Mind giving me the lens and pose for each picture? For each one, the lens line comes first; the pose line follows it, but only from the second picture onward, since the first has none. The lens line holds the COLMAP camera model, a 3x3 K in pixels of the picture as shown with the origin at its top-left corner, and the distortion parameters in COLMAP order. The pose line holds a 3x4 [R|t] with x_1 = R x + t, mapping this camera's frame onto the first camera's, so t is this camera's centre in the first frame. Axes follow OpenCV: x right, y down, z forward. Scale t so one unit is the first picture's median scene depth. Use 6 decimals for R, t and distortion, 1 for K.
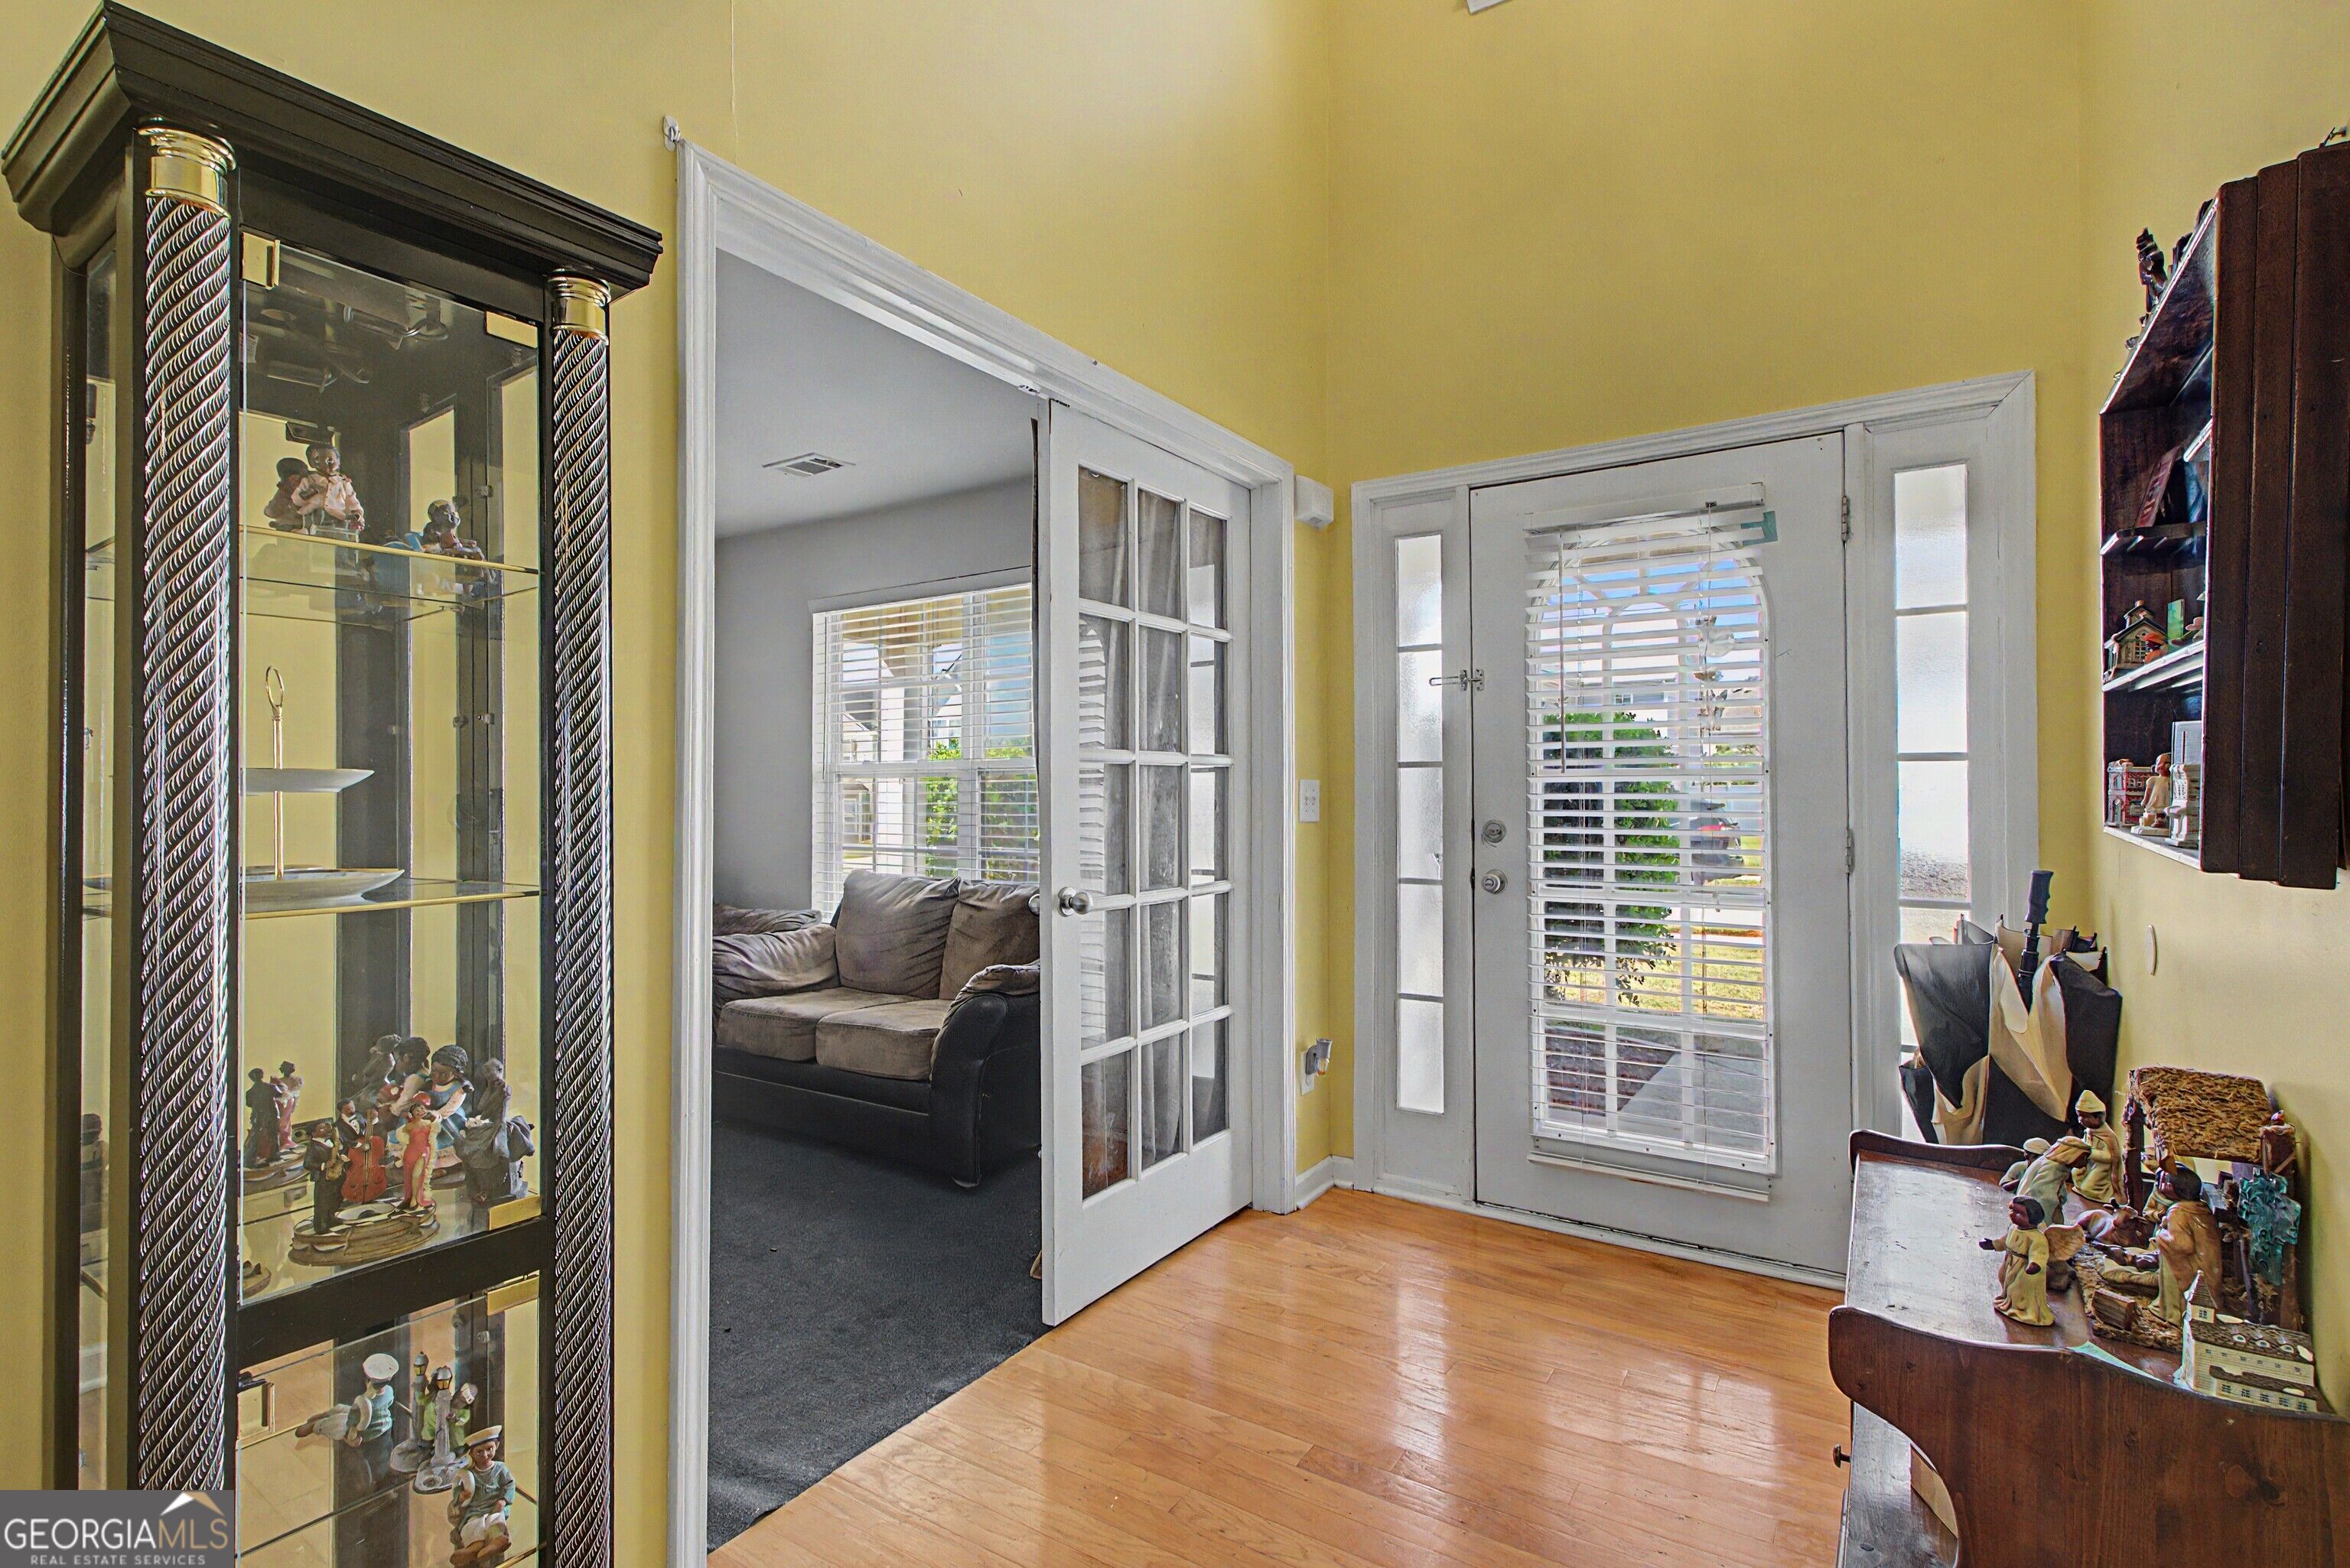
lens RADIAL K [[1115.9, 0, 1175.9], [0, 1115.9, 782.3], [0, 0, 1]] dist [0.019971, -0.004799]
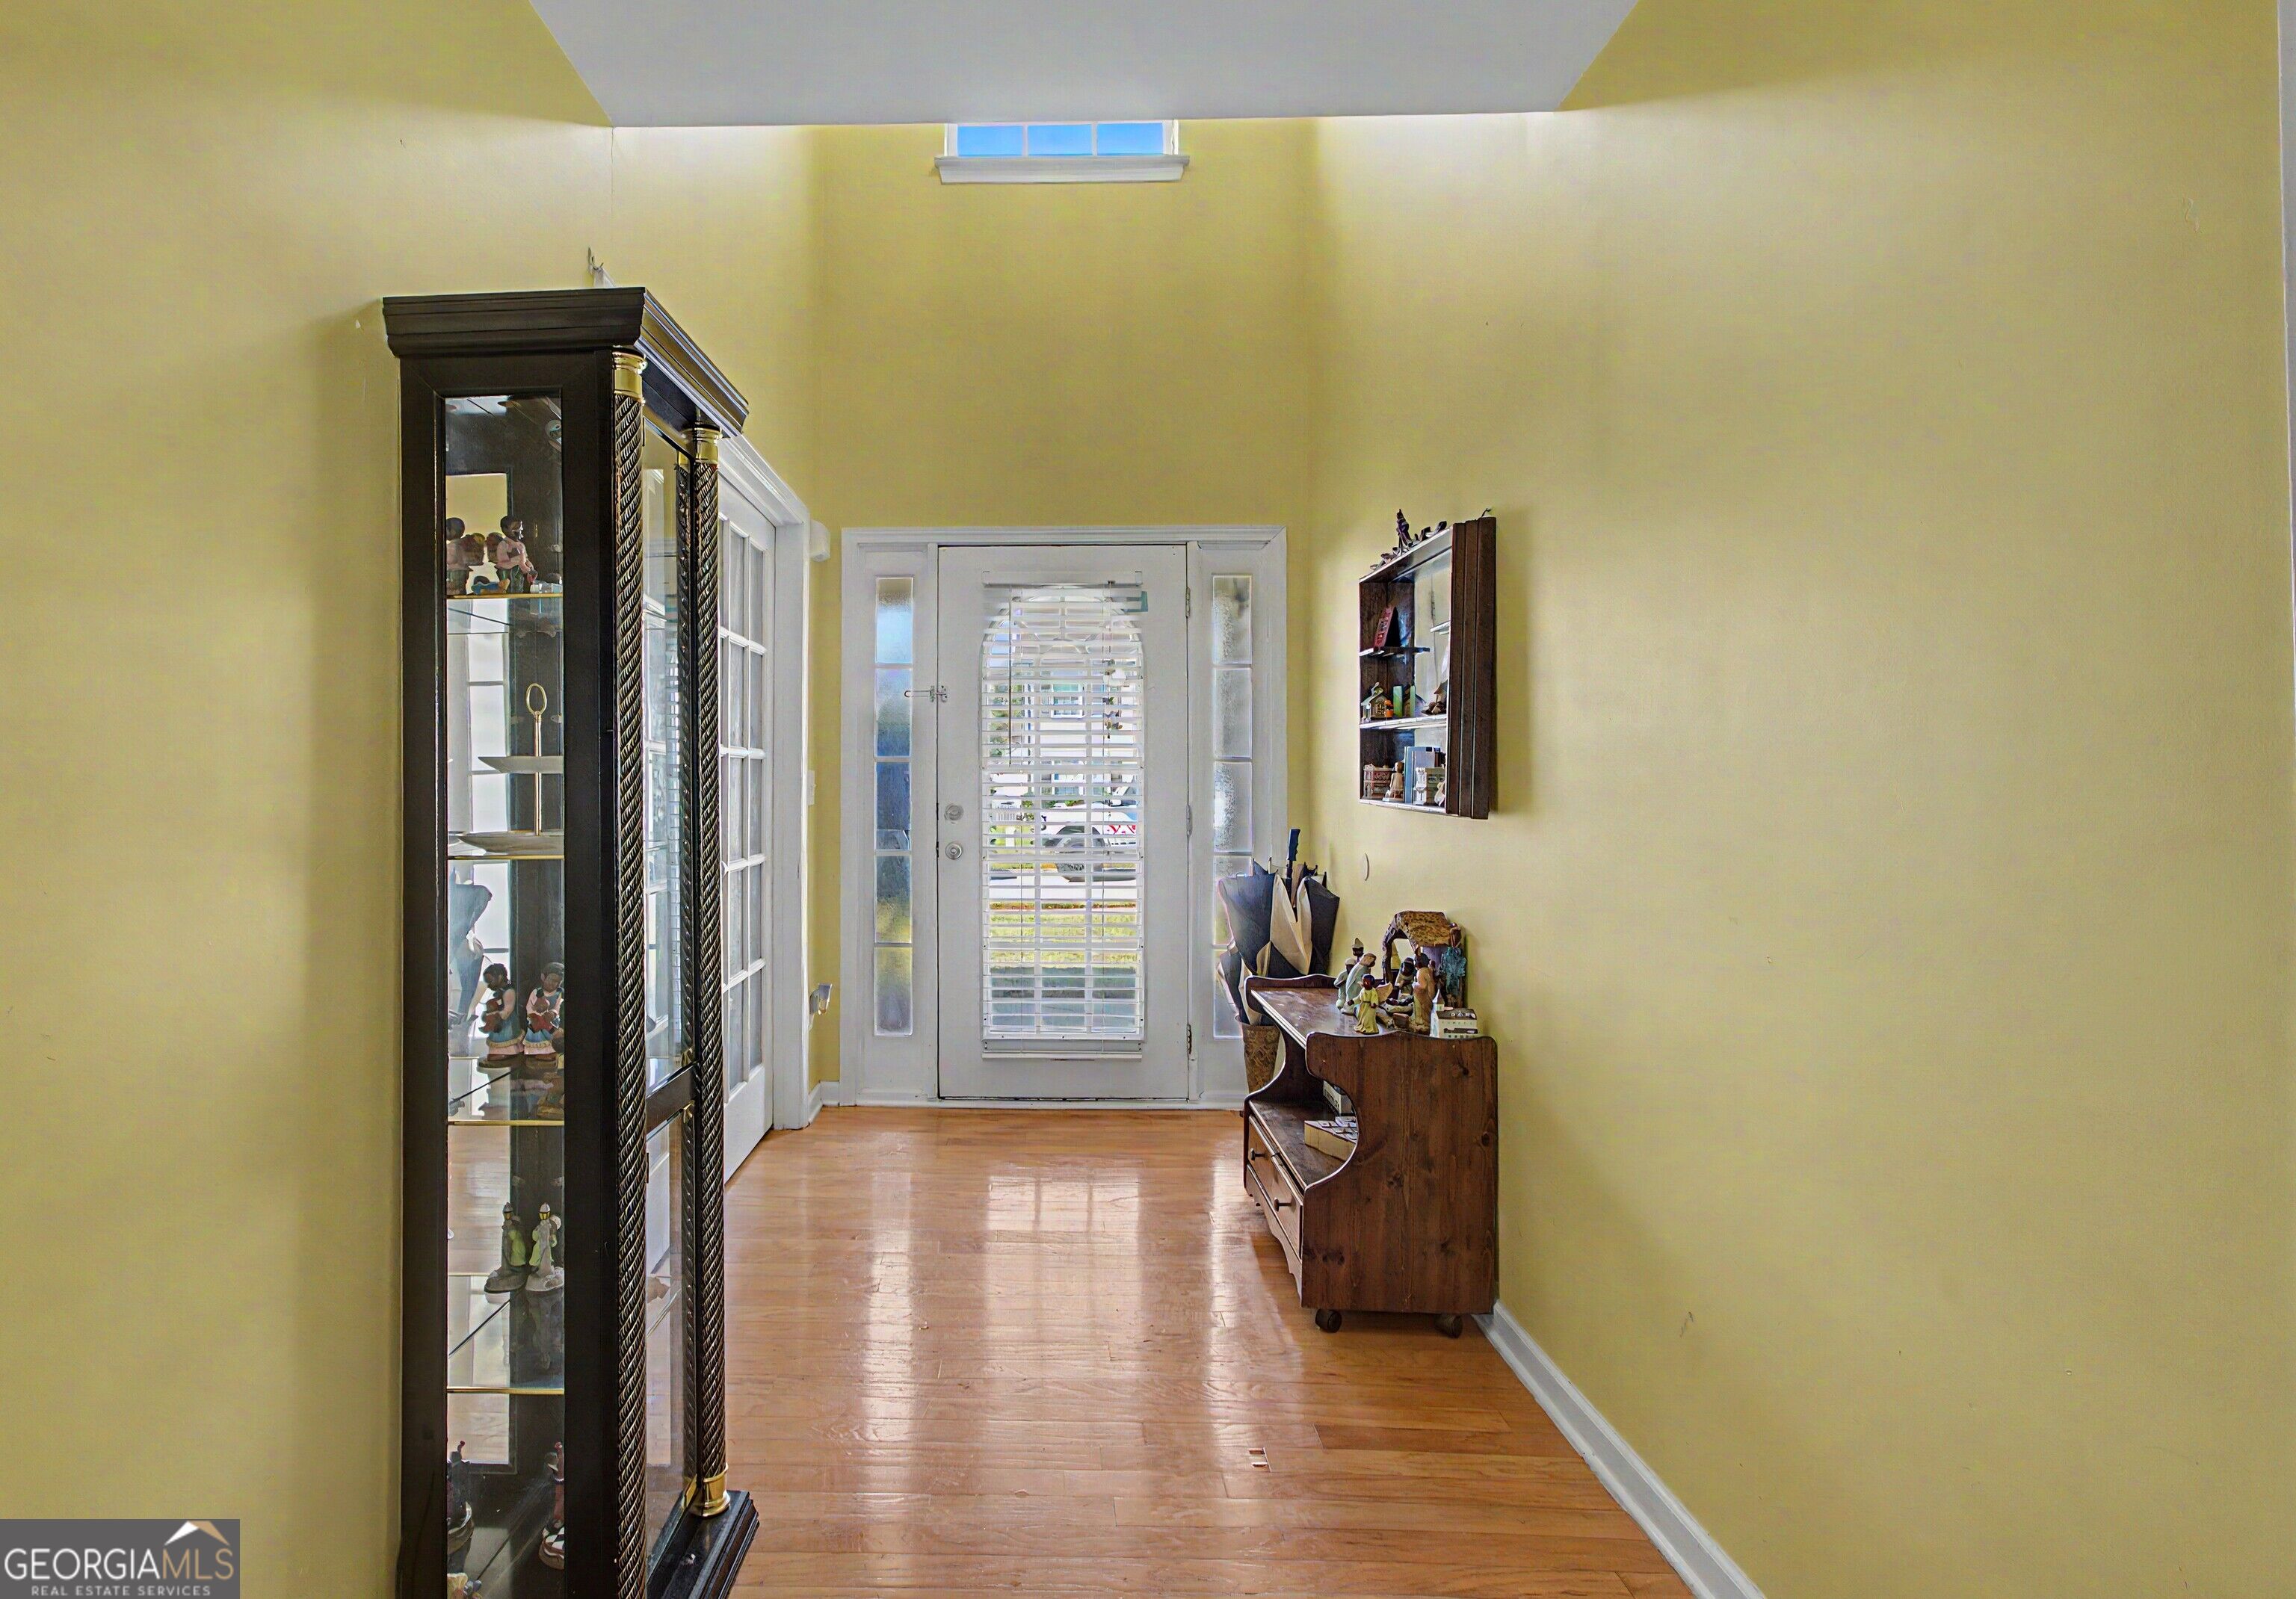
lens RADIAL K [[1155.5, 0, 1015.2], [0, 1155.5, 778.1], [0, 0, 1]] dist [-0.003510, 0.000184]
pose [[0.854169, 0.006719, 0.519952, -0.420889], [-0.008006, 0.999968, 0.000229, 0.004815], [-0.519933, -0.004359, 0.854196, -0.219335]]
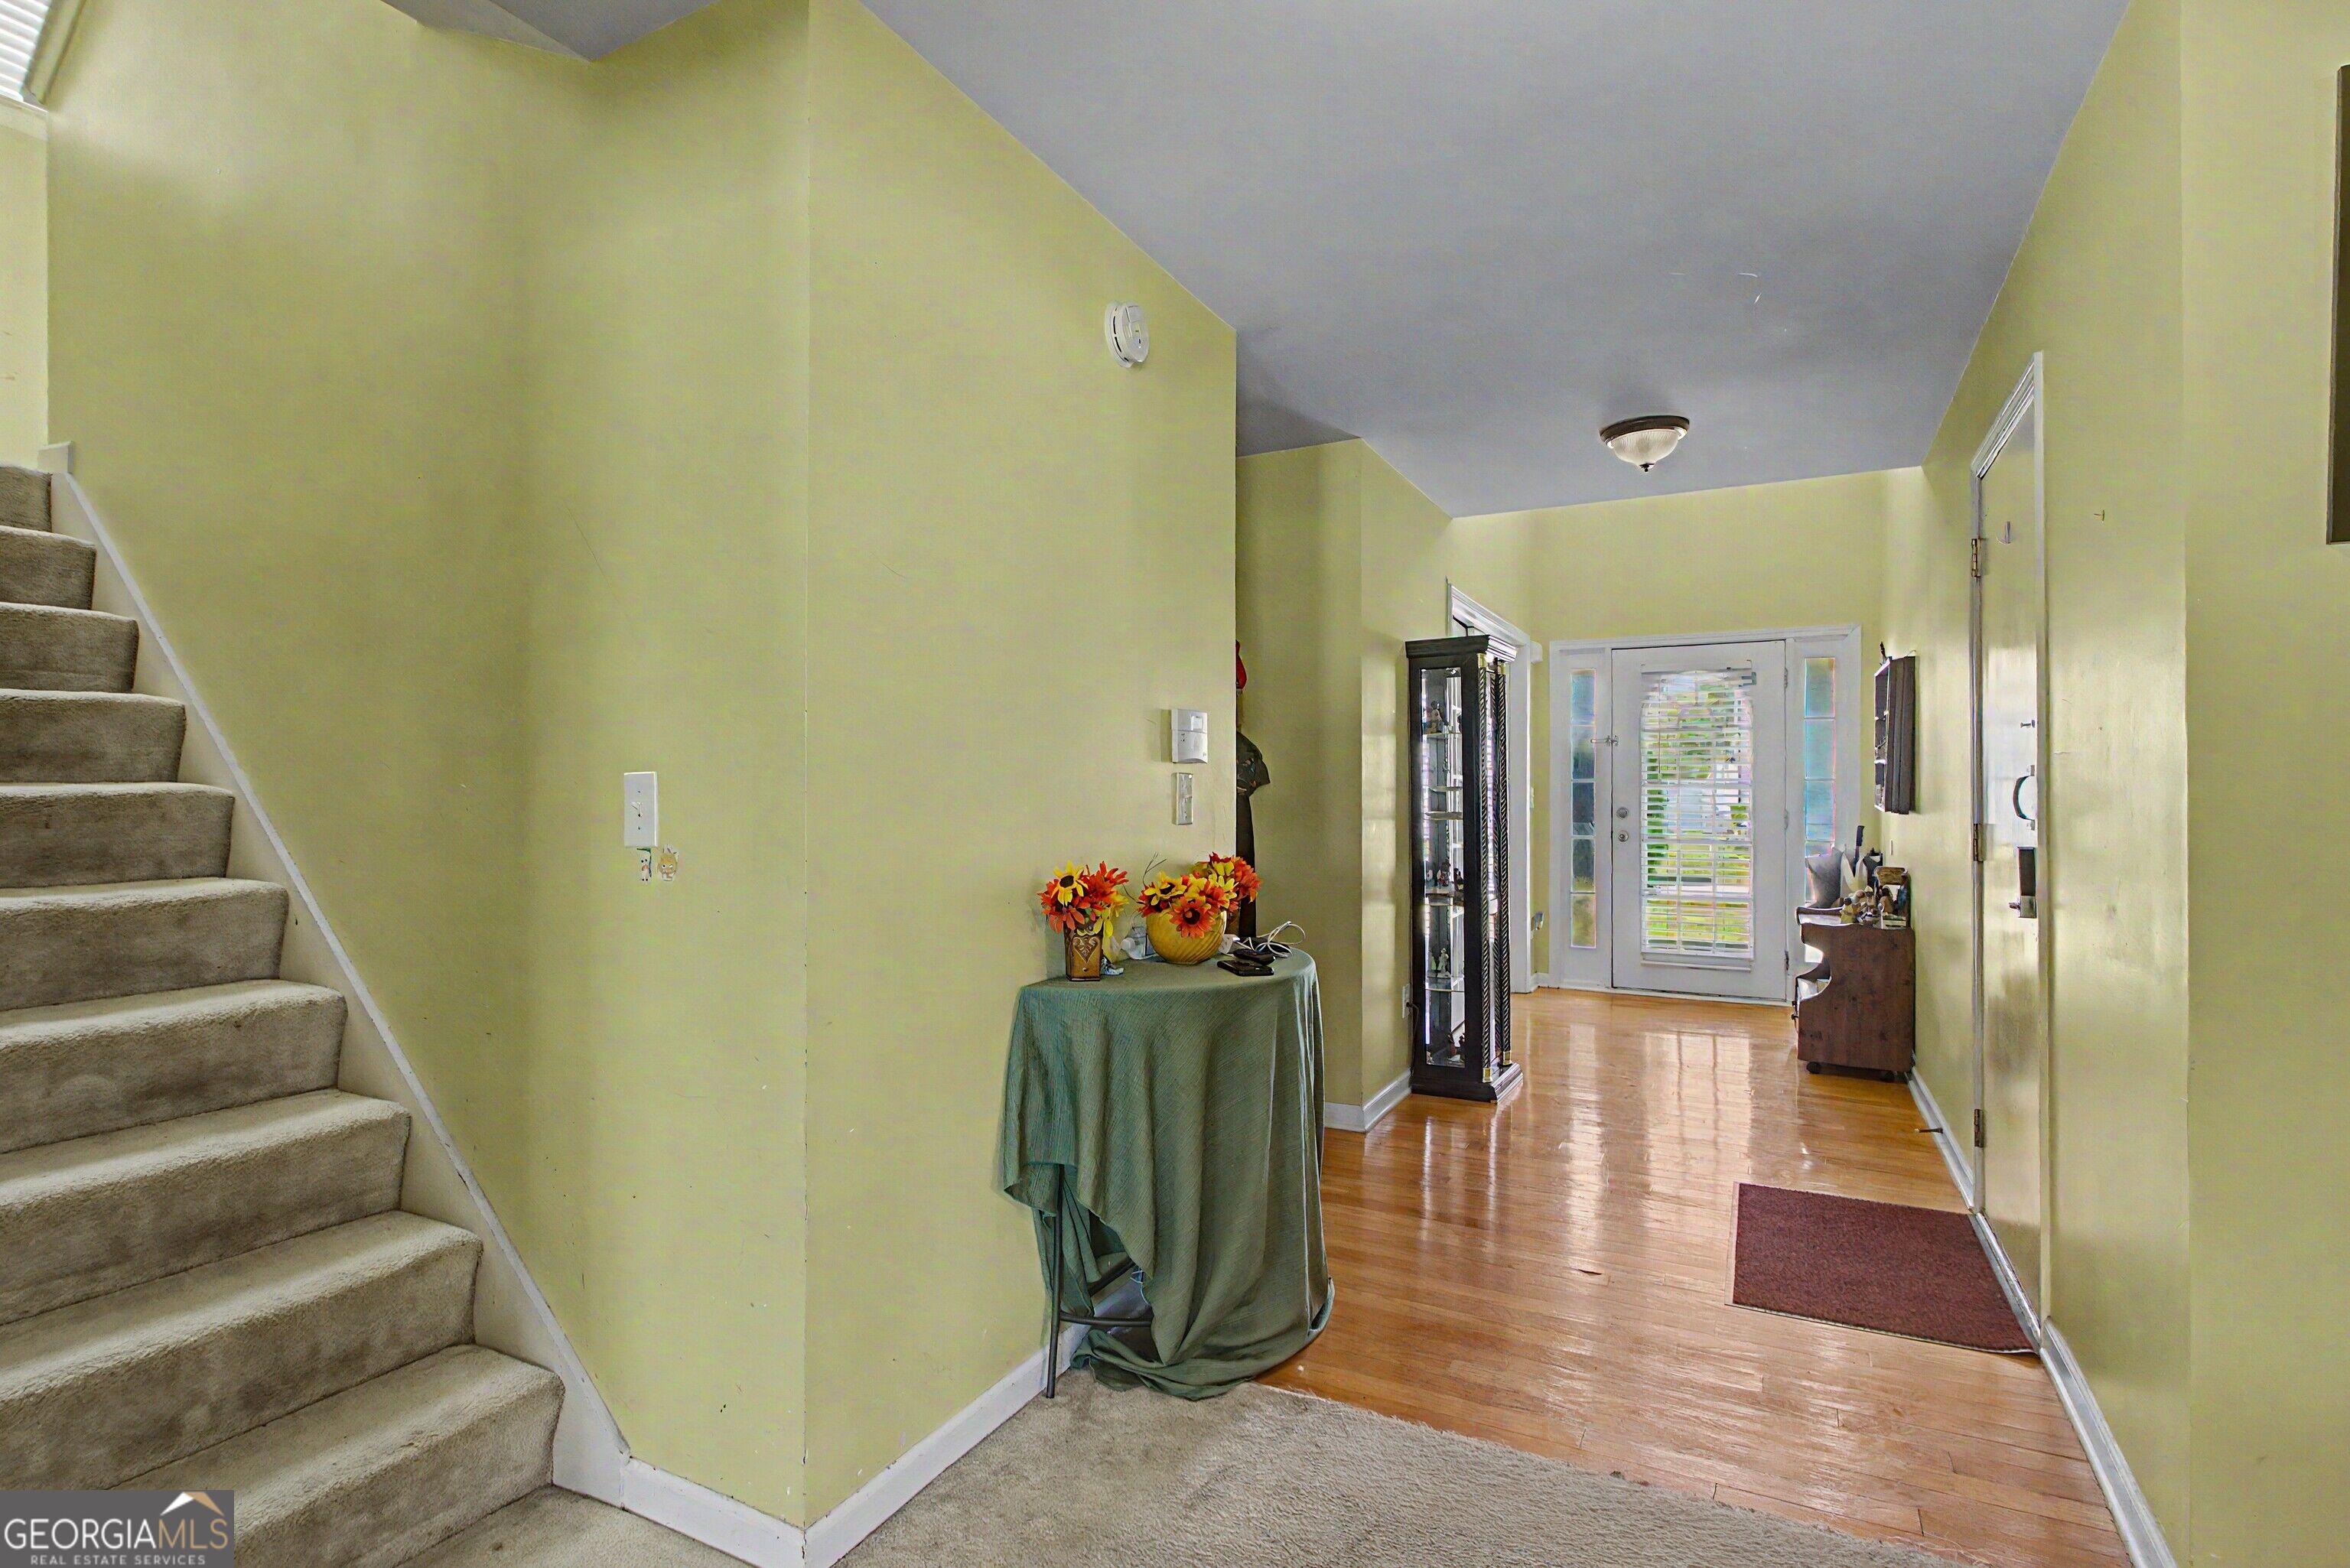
lens RADIAL K [[1115.9, 0, 1185.3], [0, 1115.9, 788.8], [0, 0, 1]] dist [0.019971, -0.004799]
pose [[0.995670, 0.005094, 0.092815, -0.876207], [-0.005527, 0.999975, 0.004402, -0.006971], [-0.092790, -0.004896, 0.995674, -1.228821]]
